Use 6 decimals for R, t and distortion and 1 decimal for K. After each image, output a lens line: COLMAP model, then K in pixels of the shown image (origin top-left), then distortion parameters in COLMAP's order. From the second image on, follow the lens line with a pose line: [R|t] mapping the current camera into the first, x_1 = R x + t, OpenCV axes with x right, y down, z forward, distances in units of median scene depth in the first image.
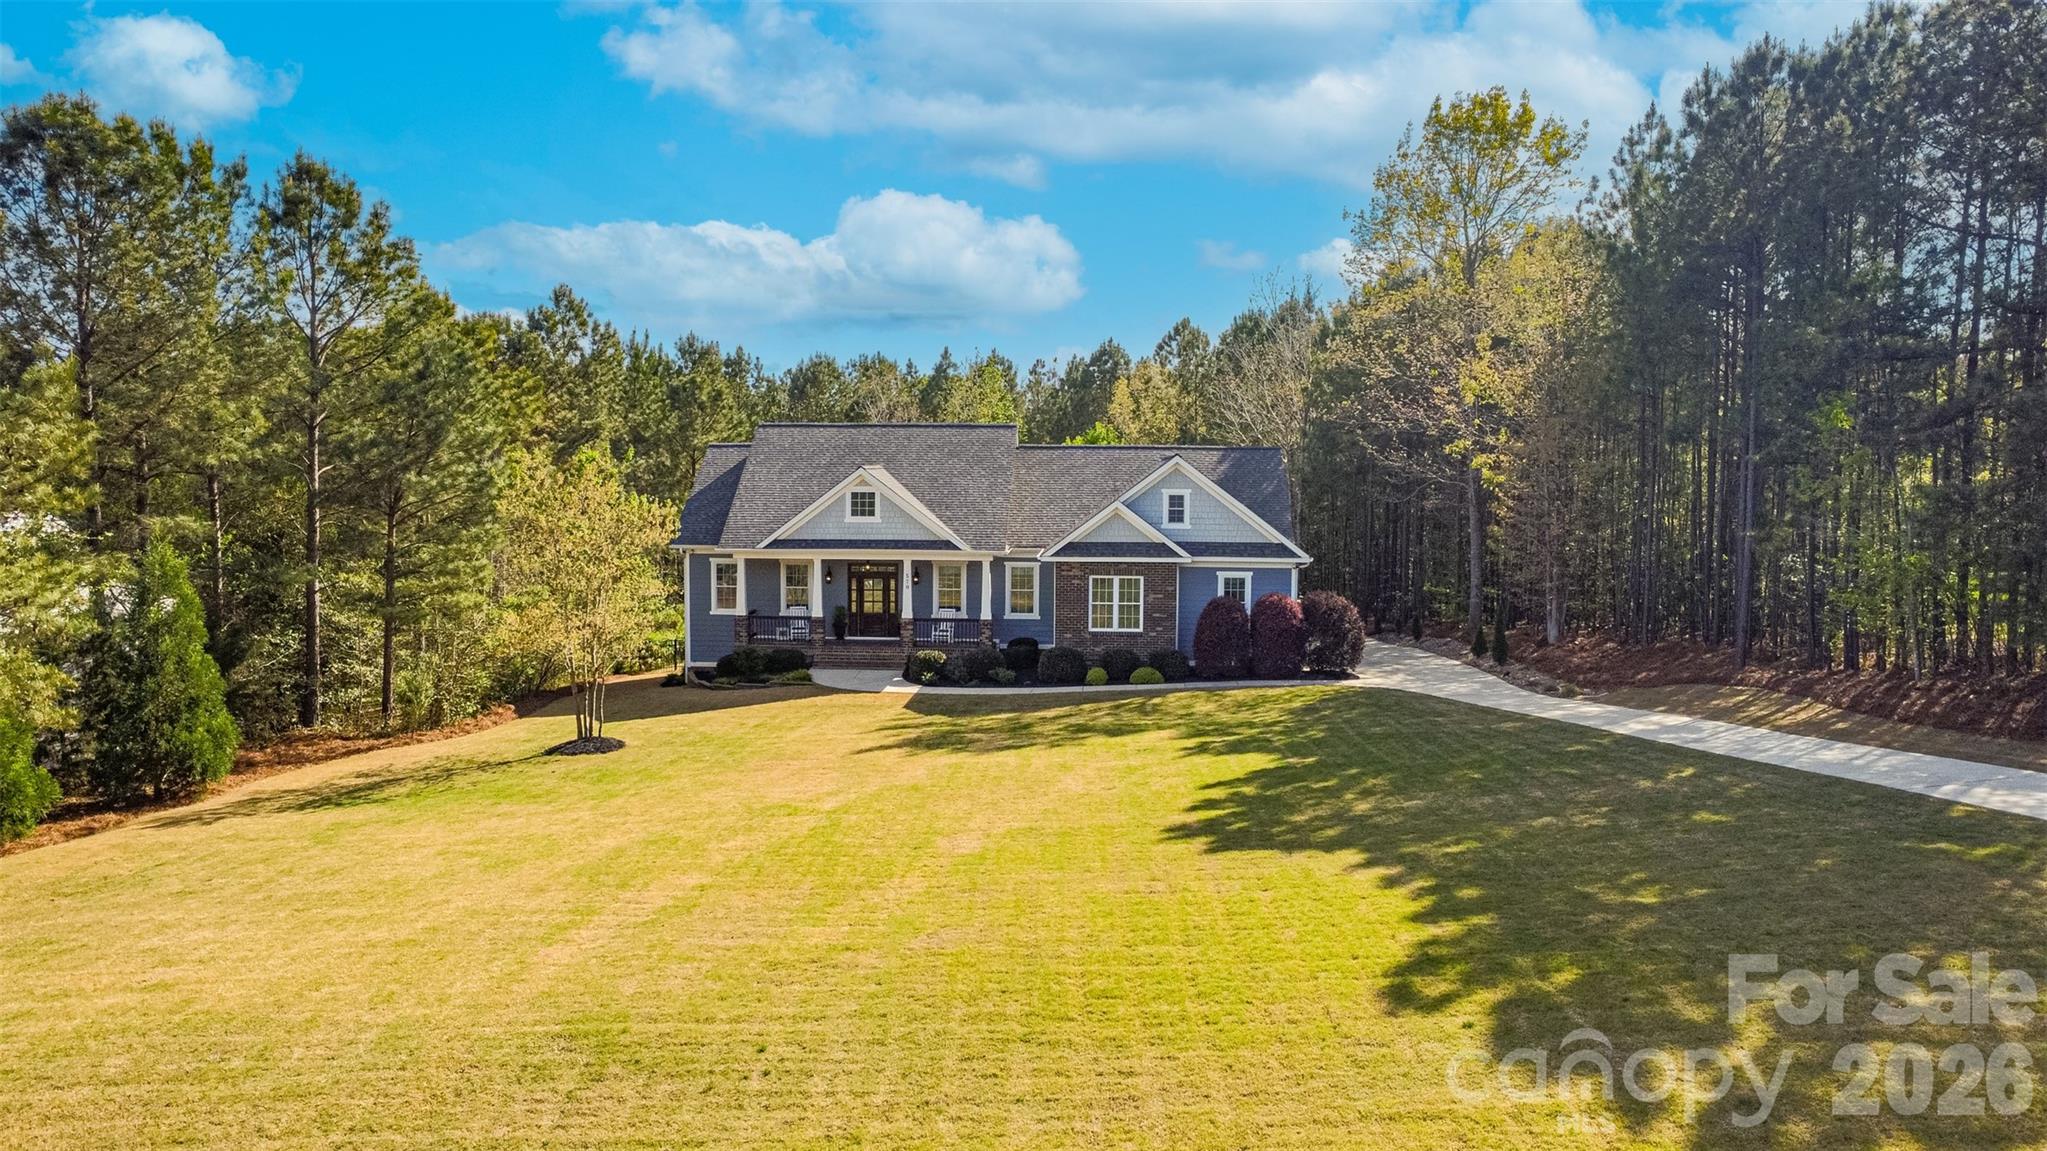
lens RADIAL K [[1526.3, 0, 1023.5], [0, 1526.3, 575.5], [0, 0, 1]] dist [-0.204044, 0.296904]
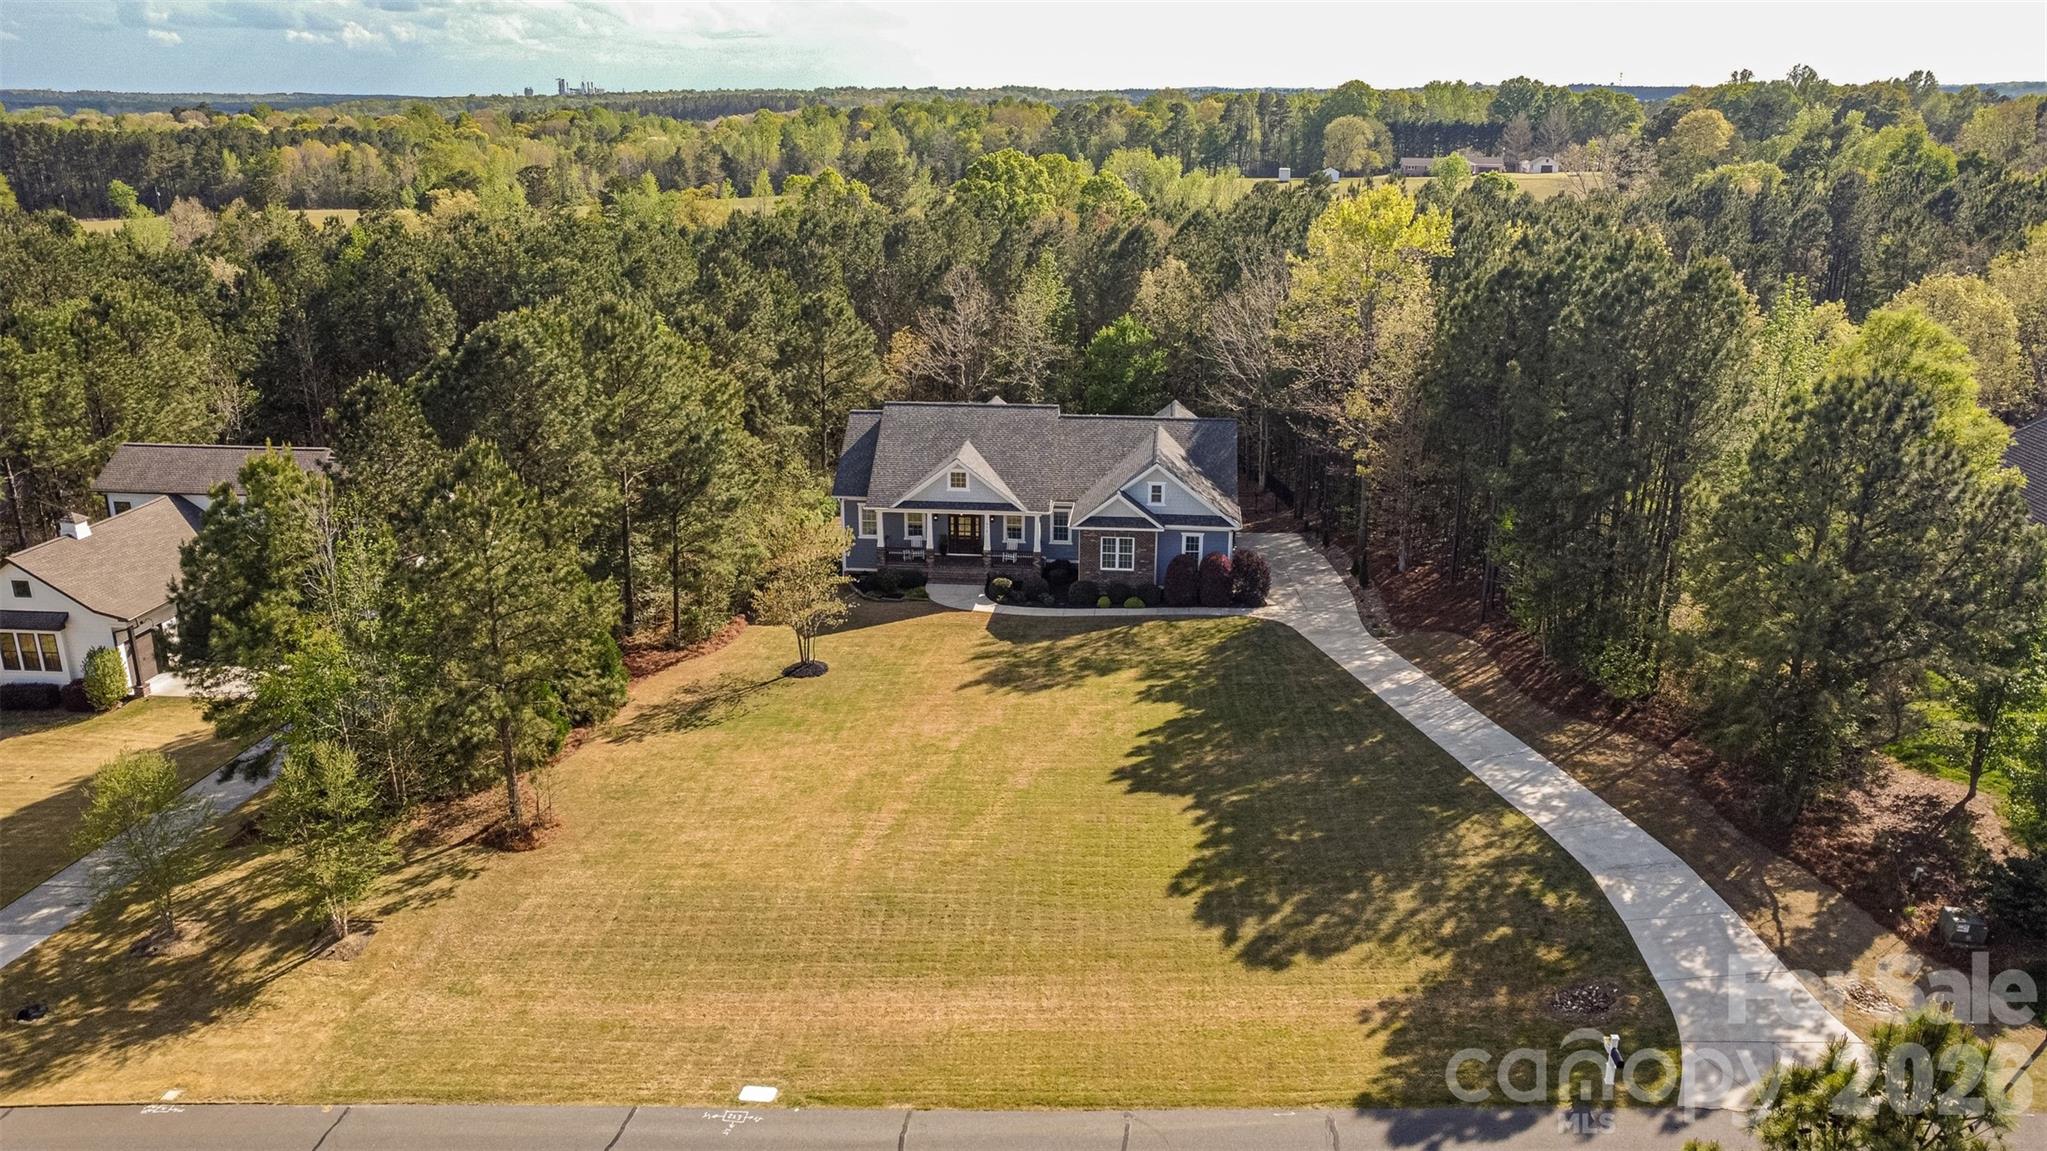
lens RADIAL K [[1526.3, 0, 1023.5], [0, 1526.3, 575.5], [0, 0, 1]] dist [-0.204044, 0.296904]
pose [[0.999036, 0.006496, -0.043413, 0.031722], [0.003791, 0.972527, 0.232760, -0.332955], [0.043732, -0.232701, 0.971565, -0.569922]]
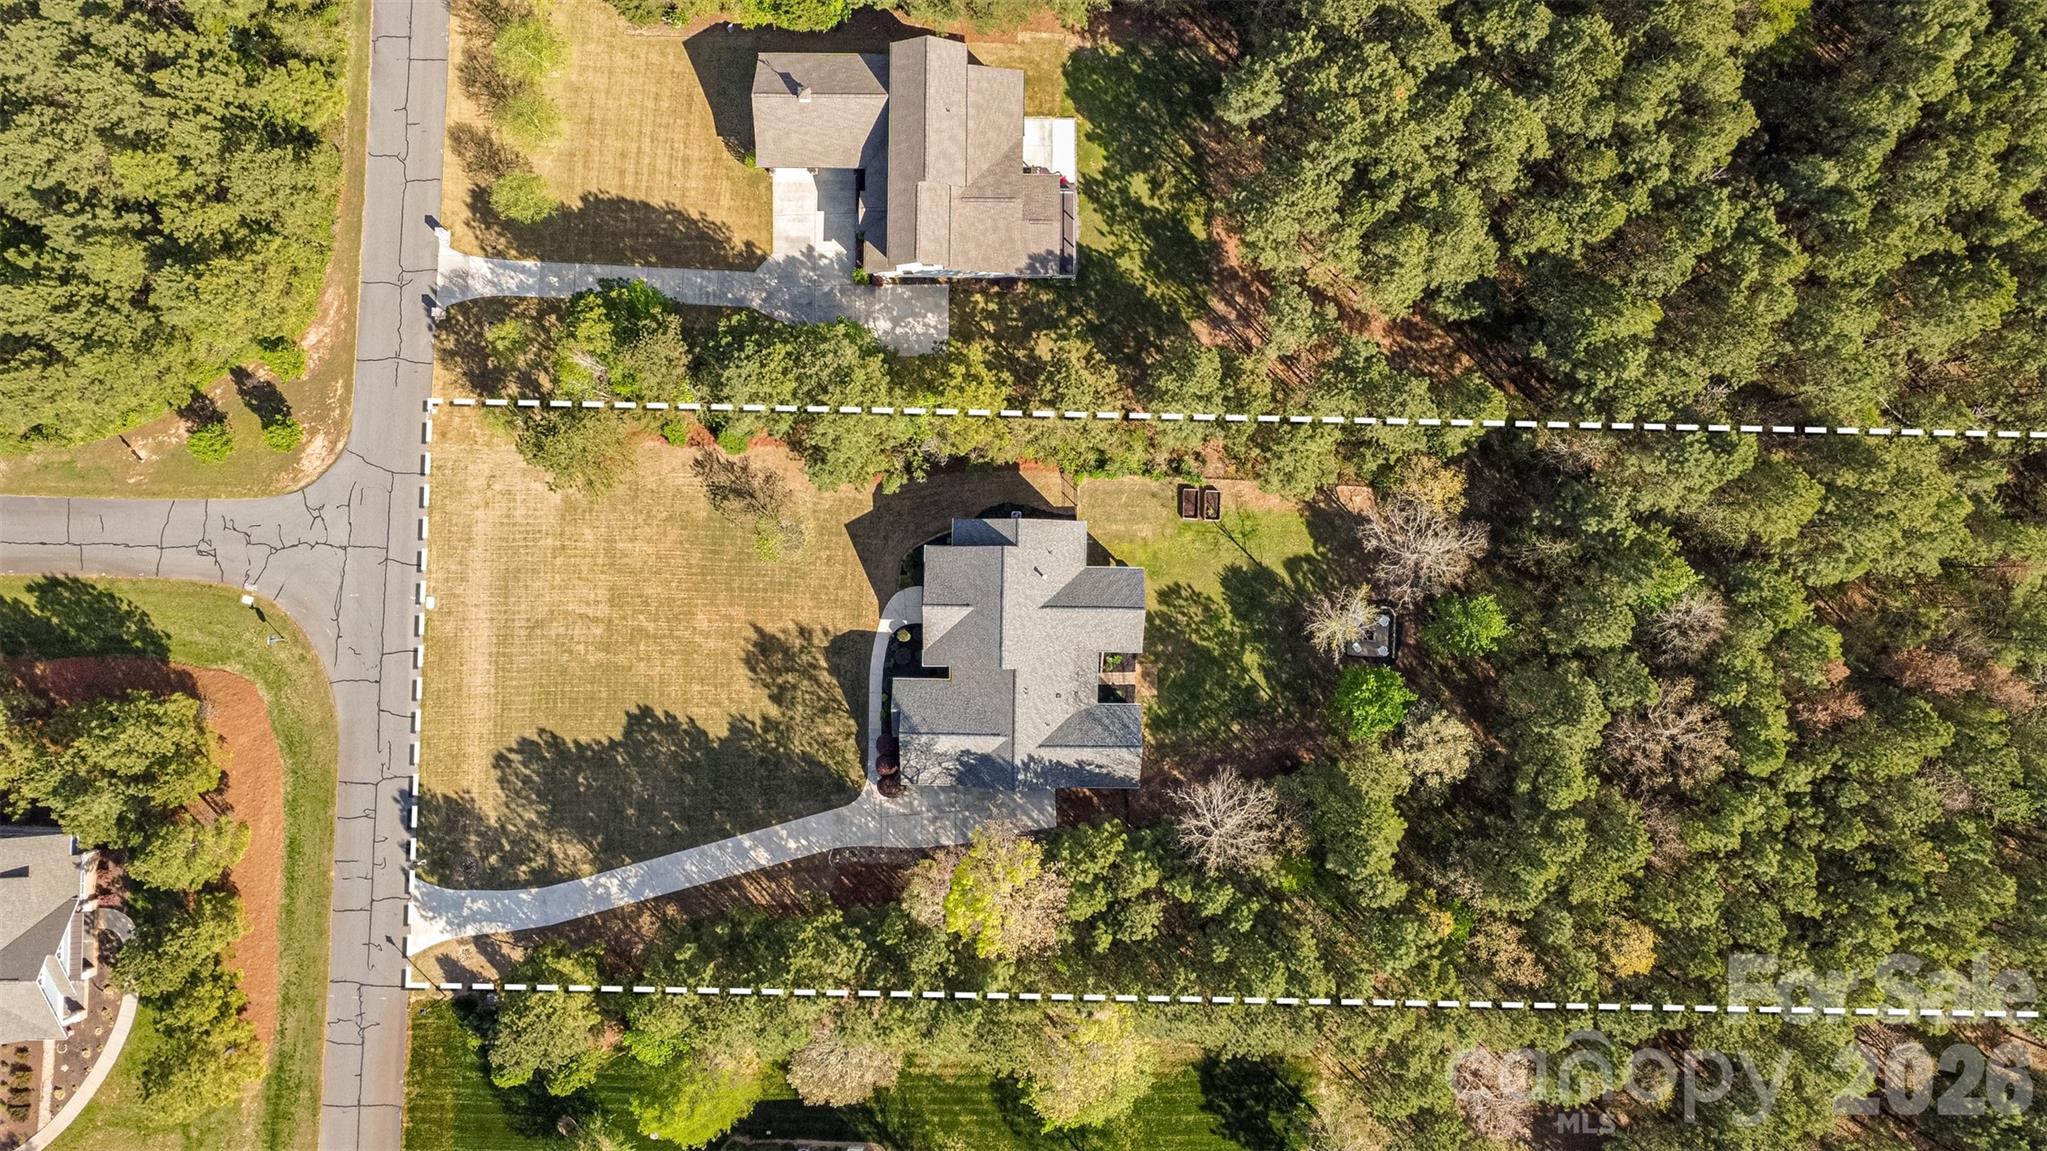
lens RADIAL K [[1582.9, 0, 1024.9], [0, 1582.9, 535.3], [0, 0, 1]] dist [-0.244163, 0.554739]
pose [[0.037190, 0.999049, -0.022758, -0.164541], [-0.069008, 0.025287, 0.997296, -2.702750], [0.996923, -0.035519, 0.069882, 1.028183]]
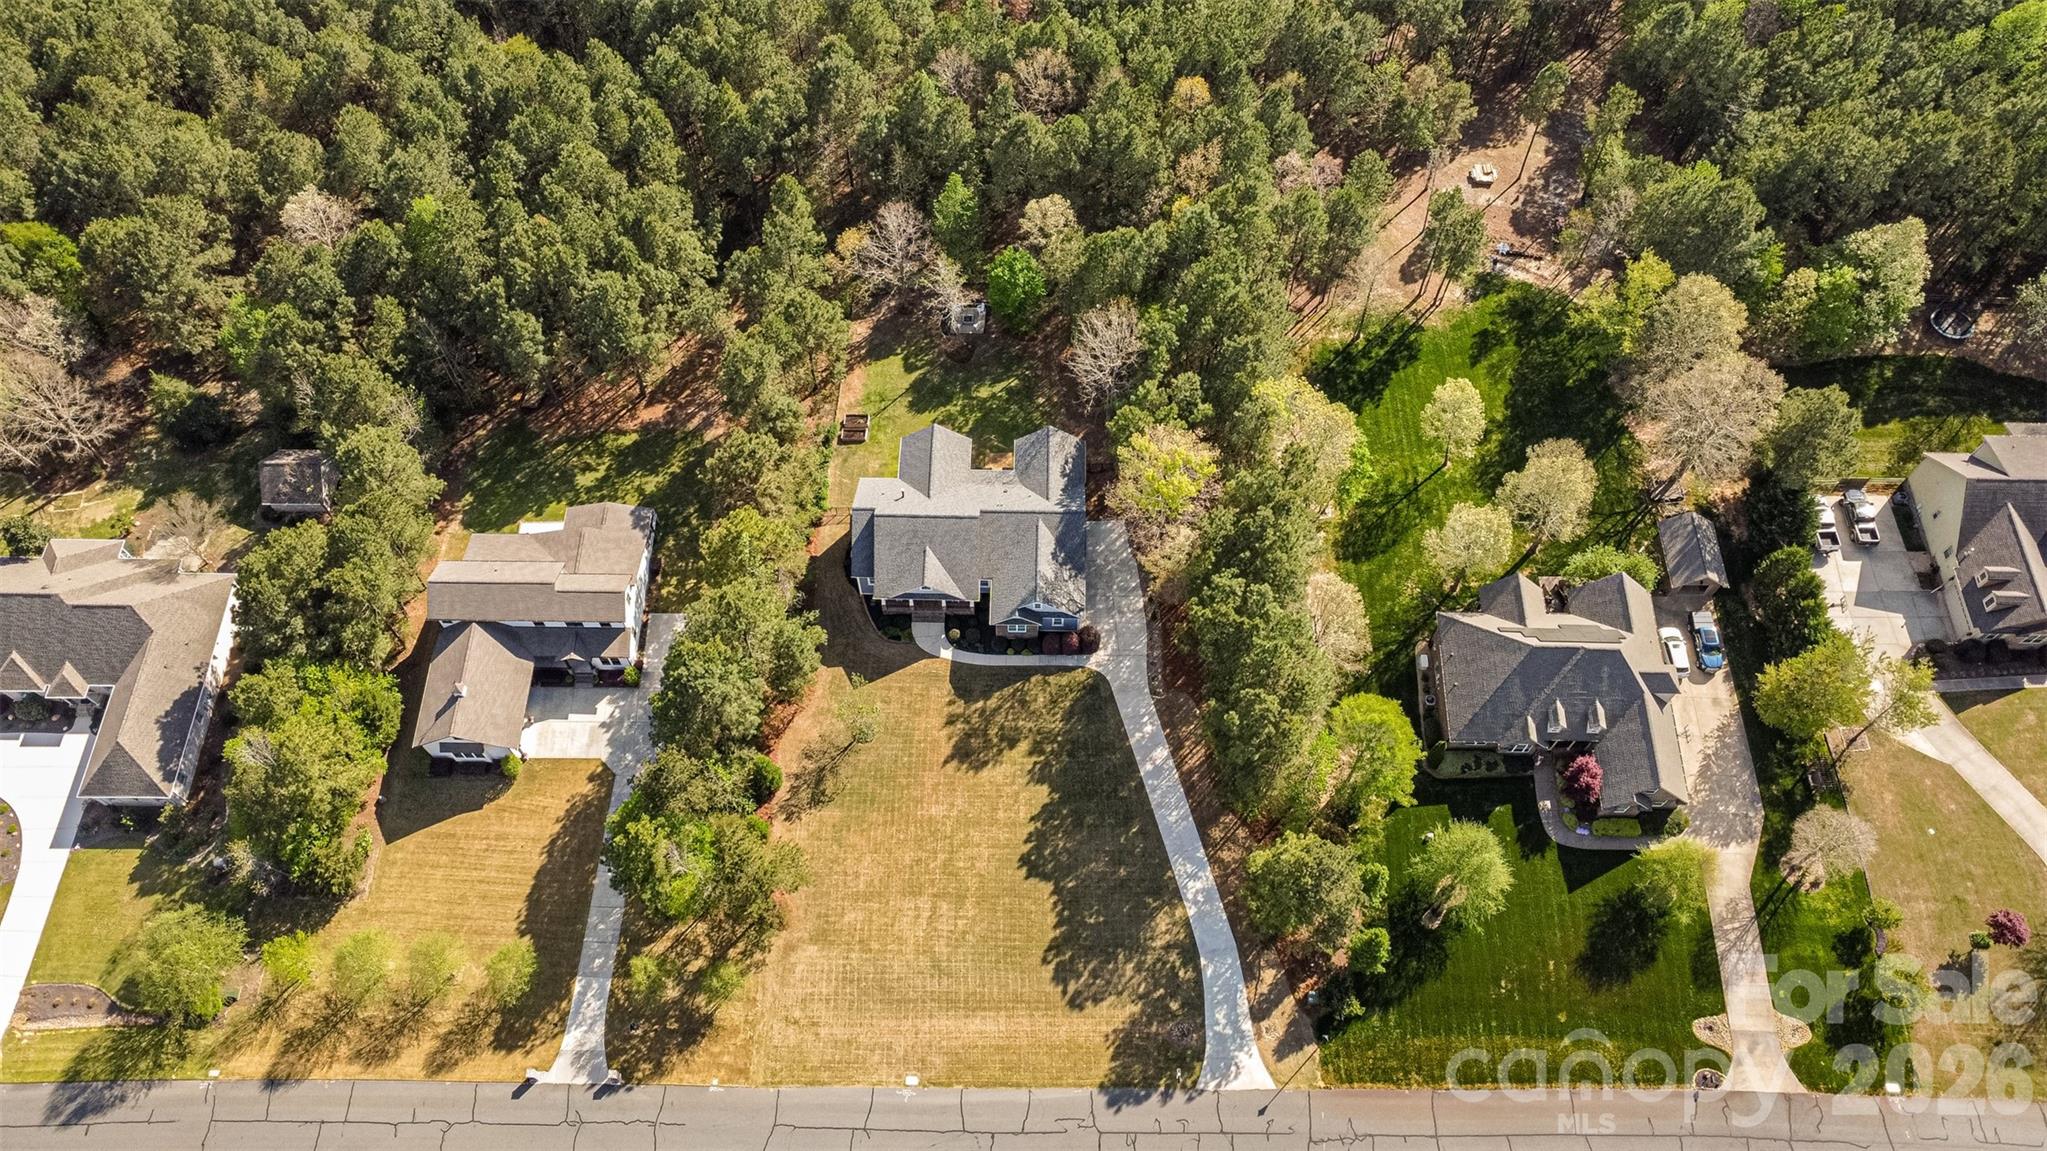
lens RADIAL K [[1588.3, 0, 1023.5], [0, 1588.3, 575.5], [0, 0, 1]] dist [-0.212585, 0.348245]
pose [[0.999509, -0.028970, 0.011935, 0.037749], [0.005896, 0.548020, 0.836444, -2.589807], [-0.030772, -0.835963, 0.547922, -0.596328]]
